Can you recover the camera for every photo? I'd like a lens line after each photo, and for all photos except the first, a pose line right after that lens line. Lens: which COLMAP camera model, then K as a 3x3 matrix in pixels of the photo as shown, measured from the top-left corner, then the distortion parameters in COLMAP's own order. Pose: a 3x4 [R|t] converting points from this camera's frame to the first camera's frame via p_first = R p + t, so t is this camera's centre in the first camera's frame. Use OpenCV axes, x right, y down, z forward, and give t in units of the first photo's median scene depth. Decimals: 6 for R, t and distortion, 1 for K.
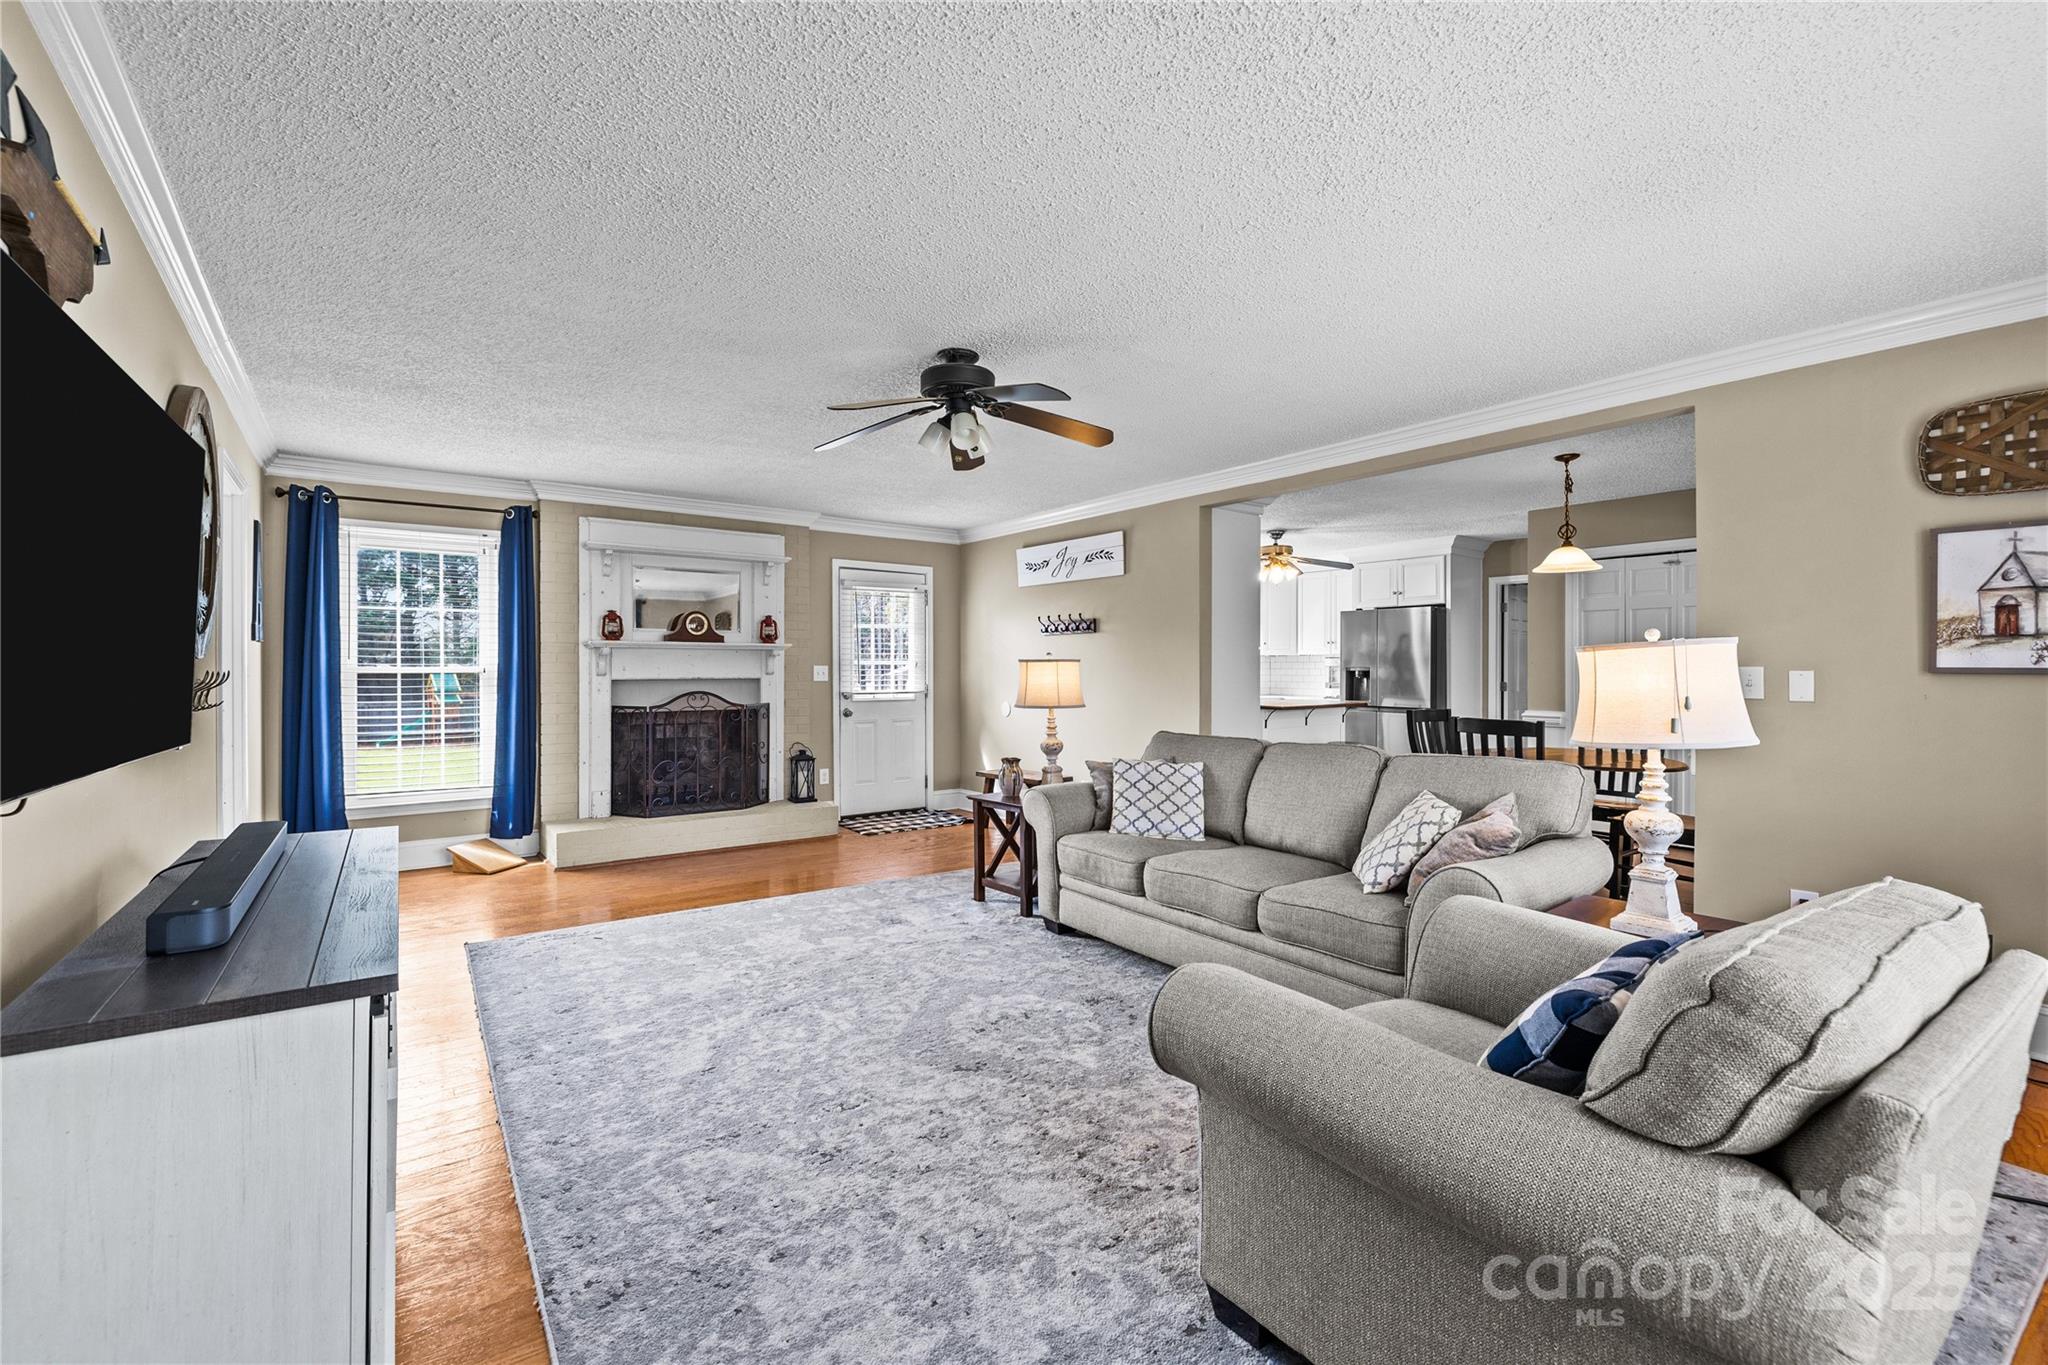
lens RADIAL K [[857.2, 0, 1014.1], [0, 857.2, 679.1], [0, 0, 1]] dist [-0.001120, -0.000049]
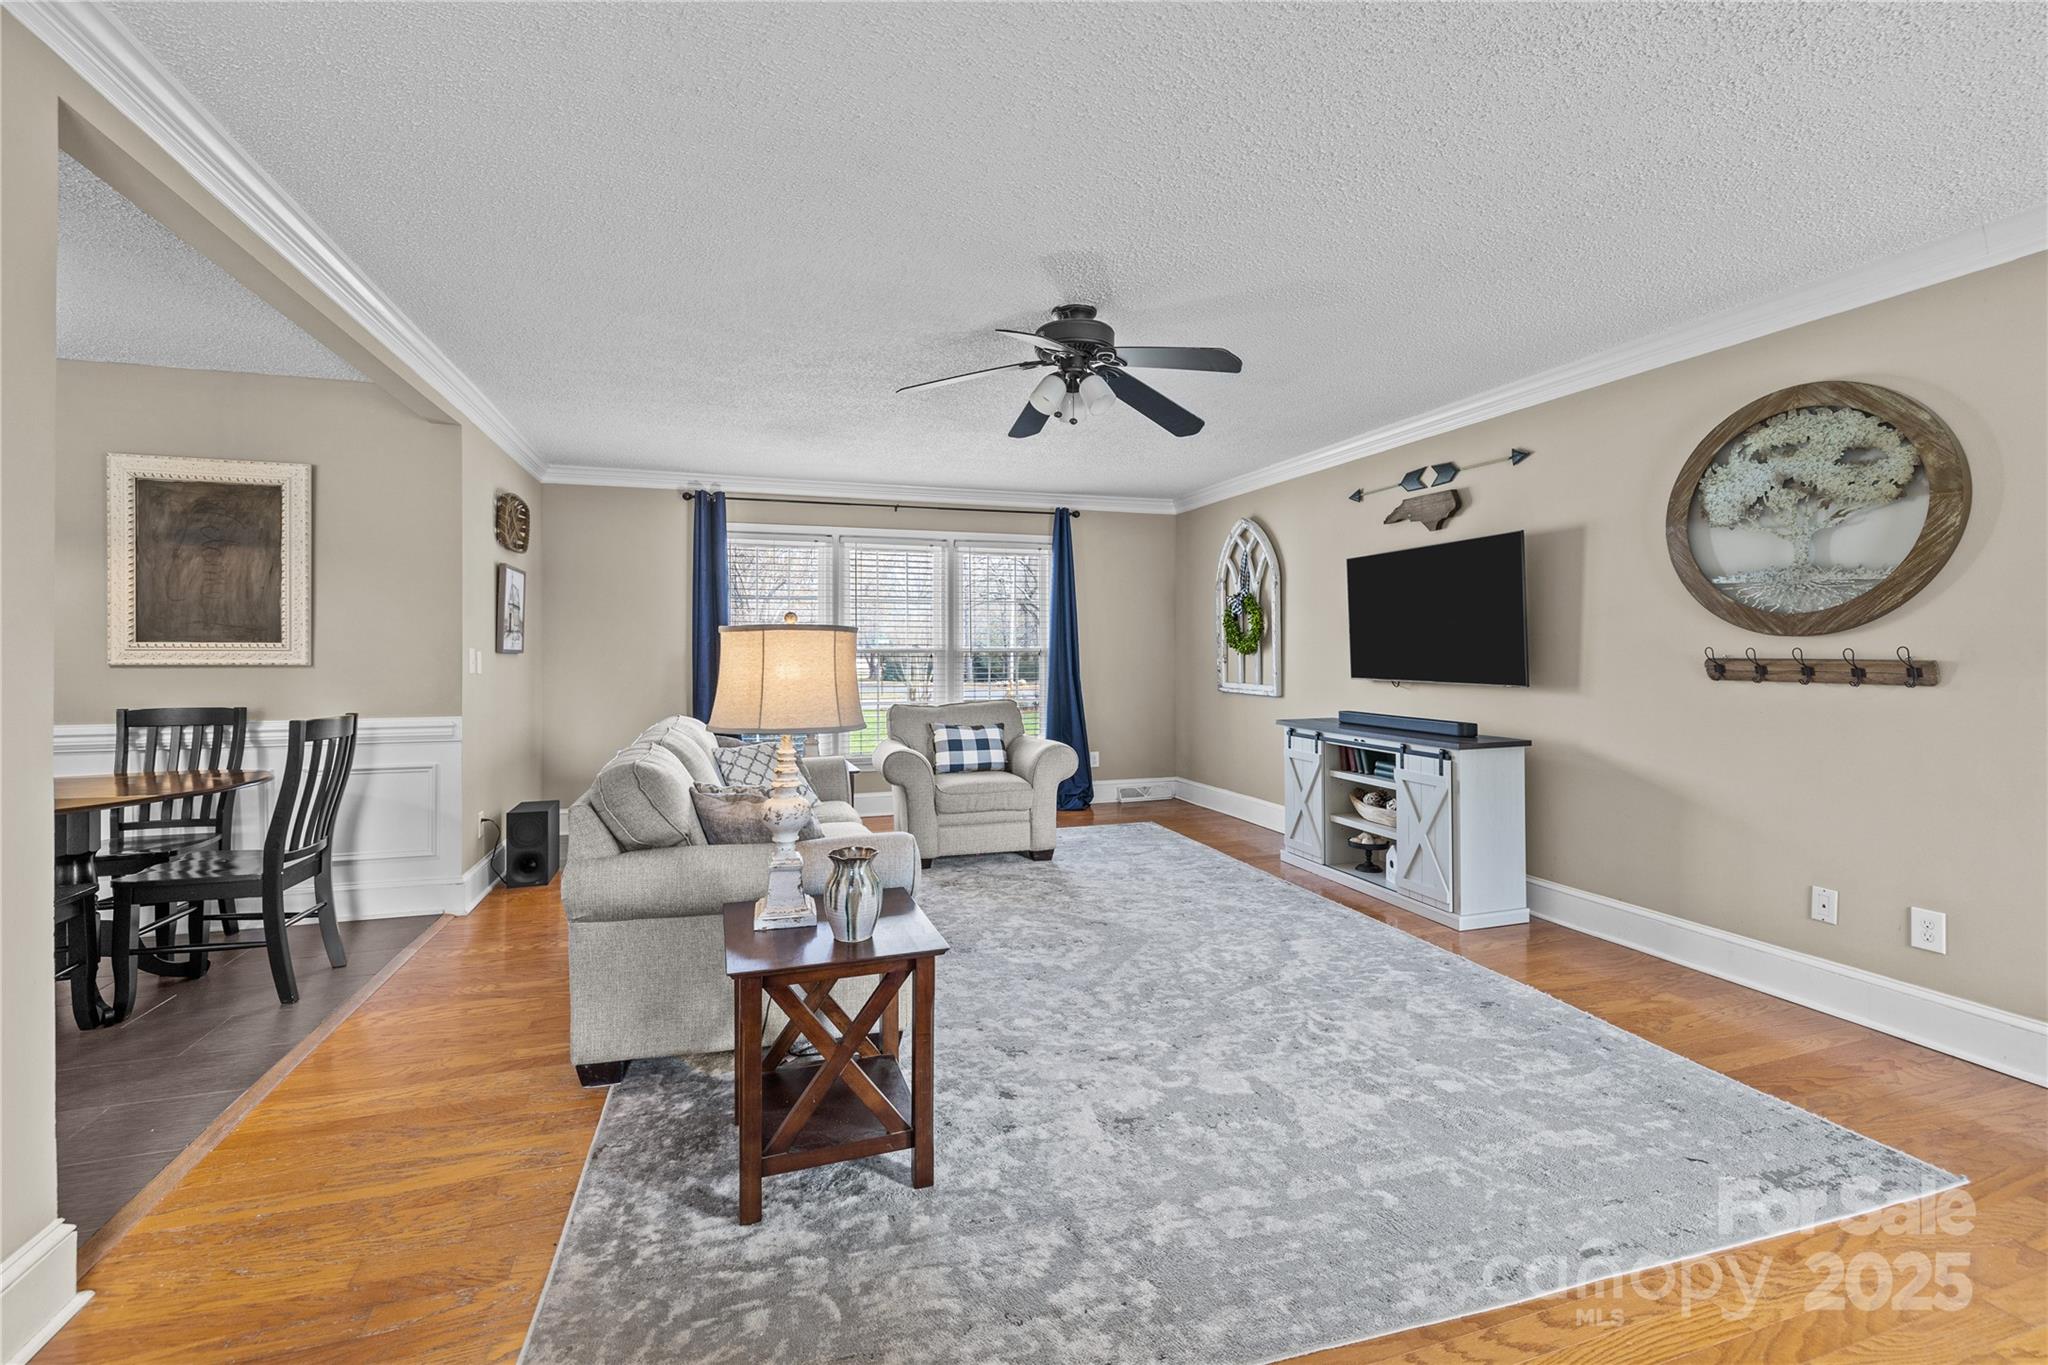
lens RADIAL K [[872.5, 0, 999.2], [0, 872.5, 651.7], [0, 0, 1]] dist [0.000265, 0.000057]
pose [[-0.940727, 0.002273, 0.339158, -0.211759], [0.006455, 0.999916, 0.011203, -0.013188], [-0.339104, 0.012728, -0.940663, 1.304958]]
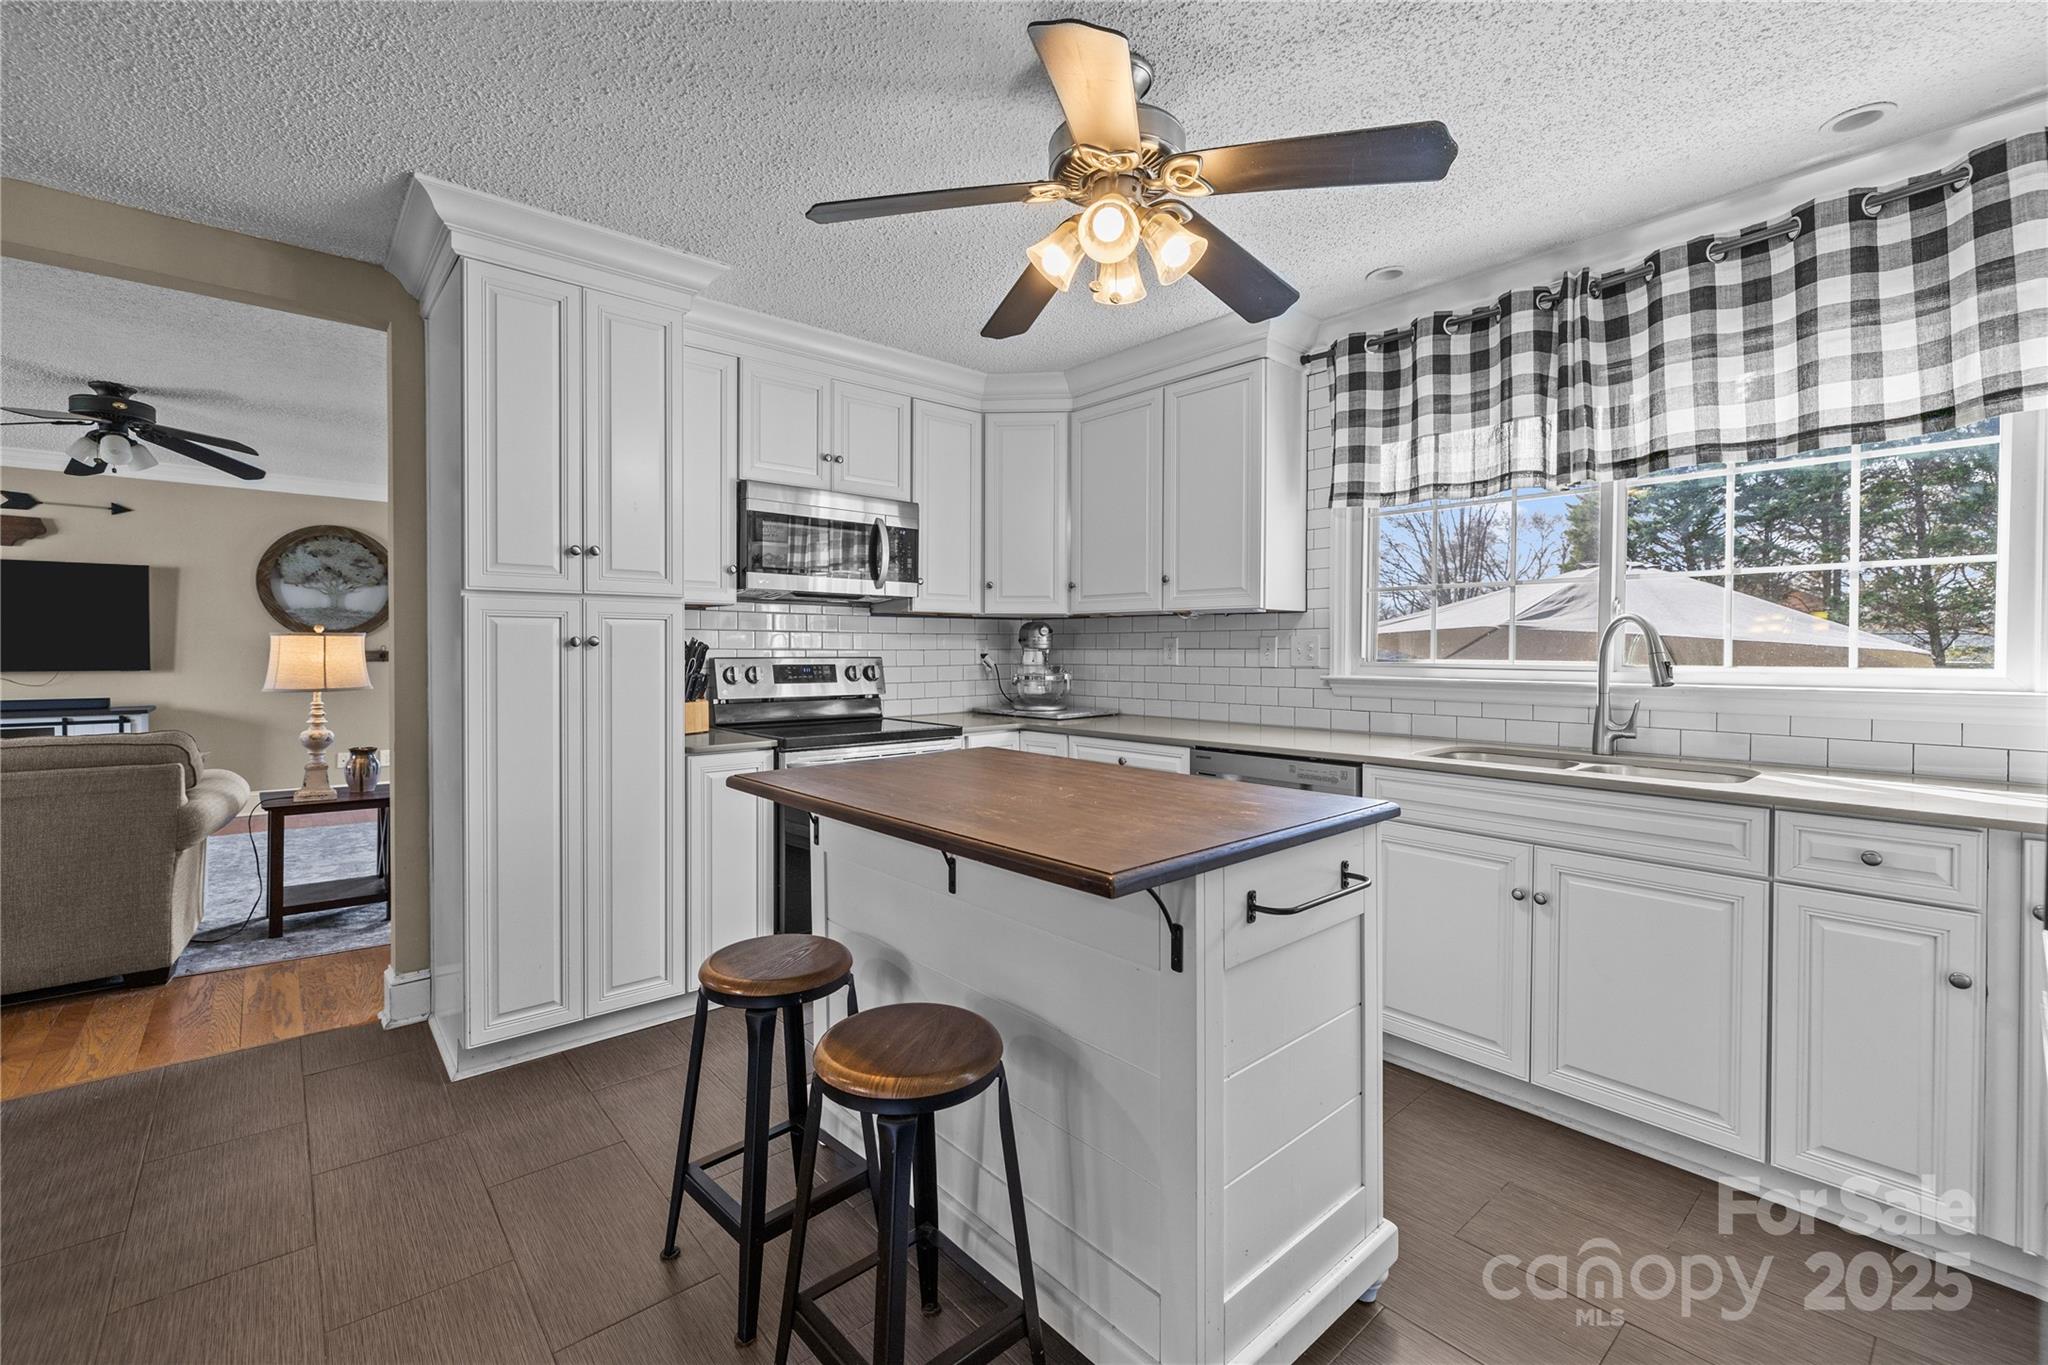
lens RADIAL K [[872.5, 0, 999.2], [0, 872.5, 651.7], [0, 0, 1]] dist [0.000265, 0.000057]
pose [[0.062728, 0.006375, -0.998010, 0.848628], [-0.015291, 0.999868, 0.005425, -0.018589], [0.997913, 0.014921, 0.062818, 1.470813]]
